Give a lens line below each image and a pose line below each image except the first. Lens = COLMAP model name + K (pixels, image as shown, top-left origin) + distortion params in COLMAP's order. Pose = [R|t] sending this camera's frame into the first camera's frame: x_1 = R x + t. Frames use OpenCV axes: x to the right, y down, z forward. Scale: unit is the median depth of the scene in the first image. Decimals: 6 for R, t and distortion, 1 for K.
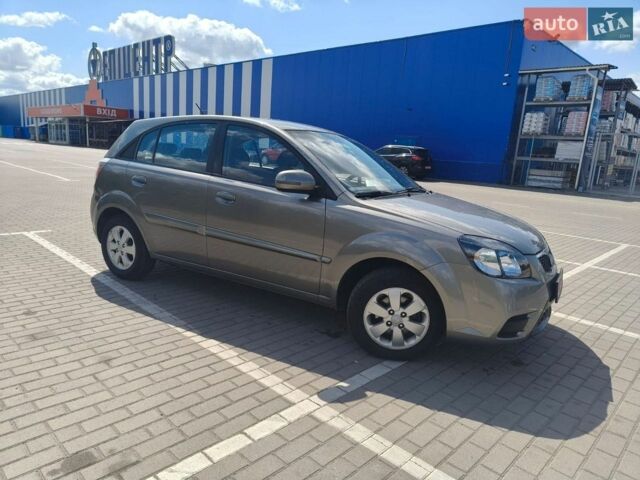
lens RADIAL K [[457.5, 0, 320.0], [0, 457.5, 240.0], [0, 0, 1]] dist [0.012379, -0.004116]
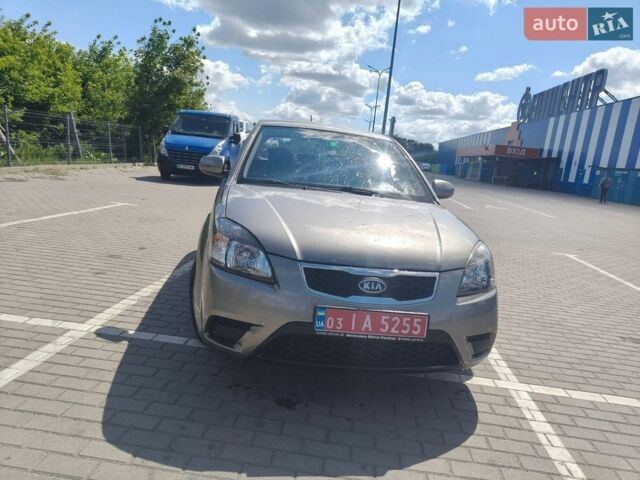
lens RADIAL K [[457.5, 0, 320.0], [0, 457.5, 240.0], [0, 0, 1]] dist [0.012379, -0.004116]
pose [[0.621362, 0.147421, -0.769530, 0.917494], [-0.216345, 0.976239, 0.012332, -0.015625], [0.753063, 0.158821, 0.638492, 0.463541]]
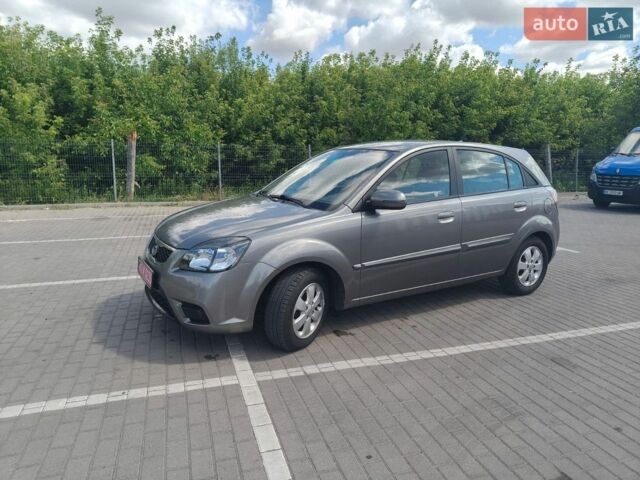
lens RADIAL K [[431.4, 0, 320.0], [0, 431.4, 240.0], [0, 0, 1]] dist [0.000704, -0.003258]
pose [[-0.462359, 0.107757, -0.880121, 1.177559], [-0.207138, 0.951998, 0.225374, -0.295430], [0.862159, 0.286510, -0.417844, 1.691623]]
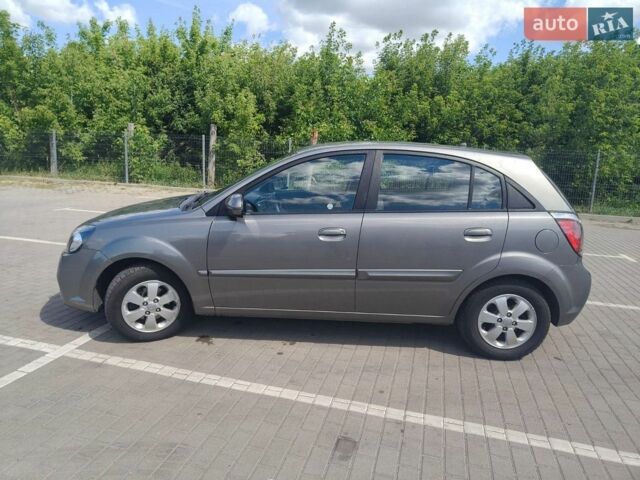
lens RADIAL K [[445.8, 0, 320.7], [0, 445.8, 215.7], [0, 0, 1]] dist [-0.001651, -0.002056]
pose [[-0.866870, -0.012605, -0.498375, 0.543520], [-0.176480, 0.942706, 0.283125, -0.476899], [0.466252, 0.333386, -0.819428, 2.257880]]
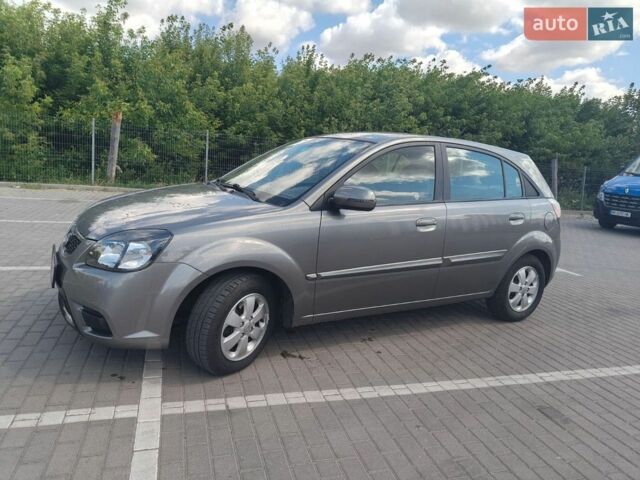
lens RADIAL K [[437.3, 0, 320.0], [0, 437.3, 240.0], [0, 0, 1]] dist [0.000229, -0.001347]
pose [[-0.466588, 0.071617, -0.881571, 0.986772], [-0.276022, 0.935148, 0.222059, -0.284197], [0.840302, 0.346943, -0.416560, 1.702078]]
